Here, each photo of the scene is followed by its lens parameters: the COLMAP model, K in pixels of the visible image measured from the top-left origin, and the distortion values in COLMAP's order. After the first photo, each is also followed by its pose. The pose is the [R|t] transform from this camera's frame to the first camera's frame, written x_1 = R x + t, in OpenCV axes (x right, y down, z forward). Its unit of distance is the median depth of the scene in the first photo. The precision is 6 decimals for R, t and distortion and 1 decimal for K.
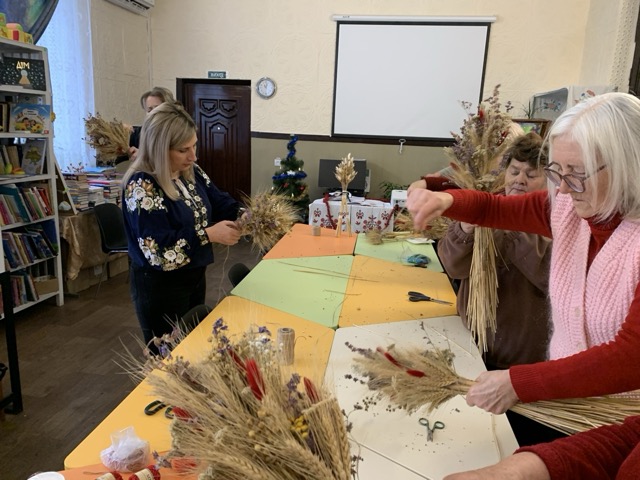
lens RADIAL K [[486.6, 0, 320.0], [0, 486.6, 239.1], [0, 0, 1]] dist [0.024742, -0.020524]
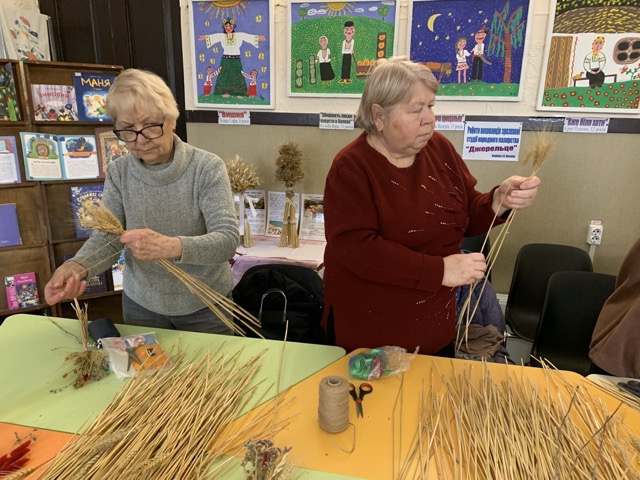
lens RADIAL K [[486.6, 0, 325.3], [0, 486.6, 241.6], [0, 0, 1]] dist [0.024742, -0.020524]
pose [[0.074943, -0.297893, 0.951653, -0.106976], [0.205097, 0.938538, 0.277637, -0.092257], [-0.975868, 0.174375, 0.131434, 0.439708]]
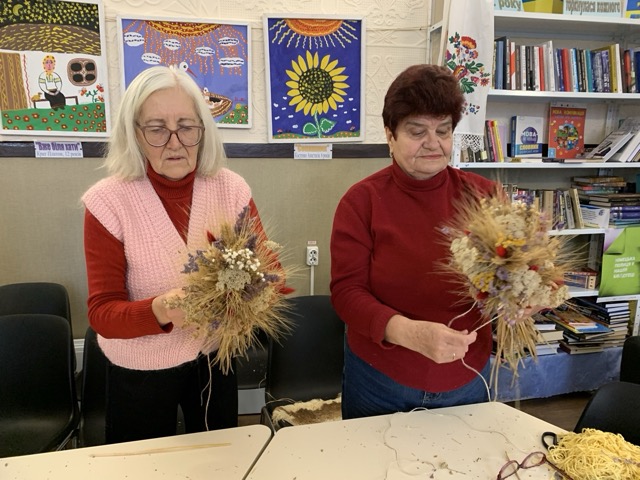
lens RADIAL K [[486.6, 0, 317.9], [0, 486.6, 238.2], [0, 0, 1]] dist [0.024742, -0.020524]
pose [[-0.350794, -0.228342, 0.908187, -0.099822], [0.182253, 0.934625, 0.305386, -0.035690], [-0.918546, 0.272647, -0.286244, 0.185157]]
